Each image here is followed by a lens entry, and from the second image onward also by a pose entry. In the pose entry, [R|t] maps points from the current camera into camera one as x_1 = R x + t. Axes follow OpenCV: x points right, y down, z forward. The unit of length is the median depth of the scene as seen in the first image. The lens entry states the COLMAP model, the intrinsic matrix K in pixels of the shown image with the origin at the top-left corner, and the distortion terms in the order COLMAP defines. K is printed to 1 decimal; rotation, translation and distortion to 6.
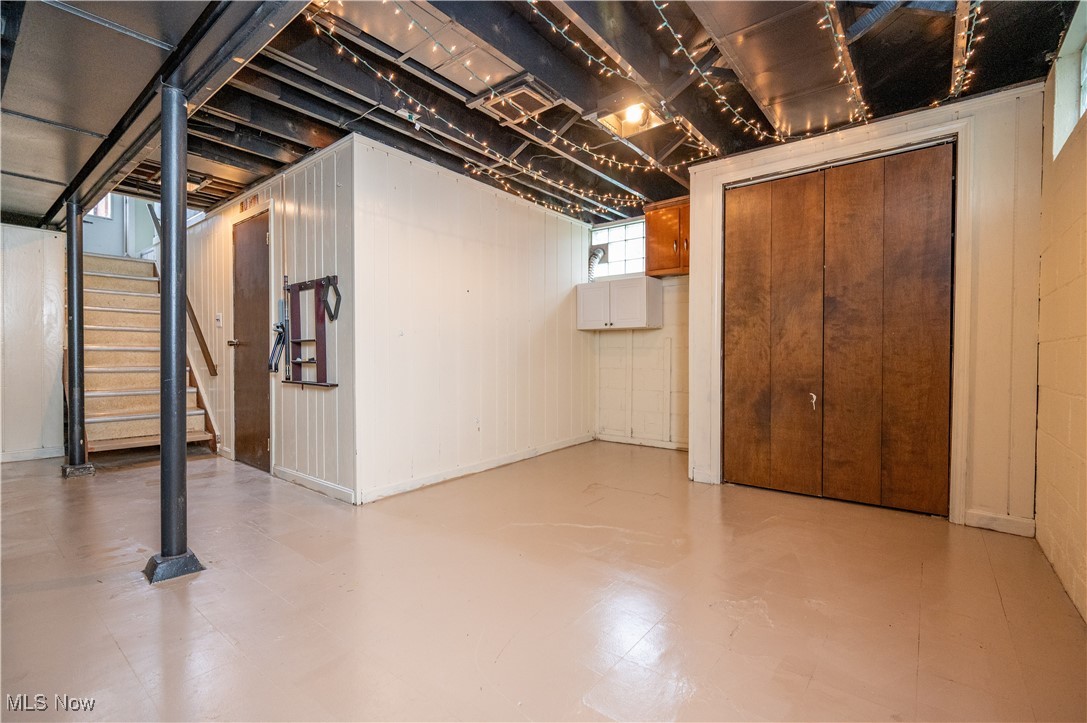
lens RADIAL K [[491.4, 0, 542.3], [0, 491.4, 363.6], [0, 0, 1]] dist [-0.002650, -0.000004]
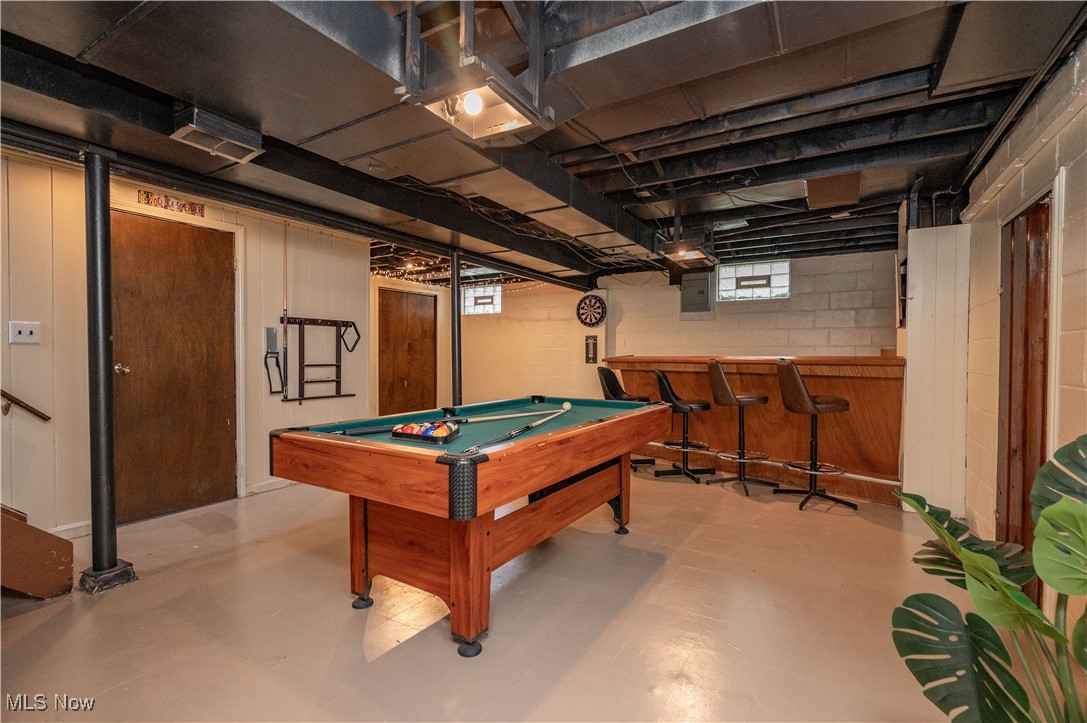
lens RADIAL K [[491.4, 0, 542.3], [0, 491.4, 363.6], [0, 0, 1]] dist [-0.002650, -0.000004]
pose [[-0.138799, -0.025271, 0.989998, -2.077542], [0.012196, 0.999555, 0.027225, -0.089944], [-0.990245, 0.015853, -0.138429, 0.669609]]
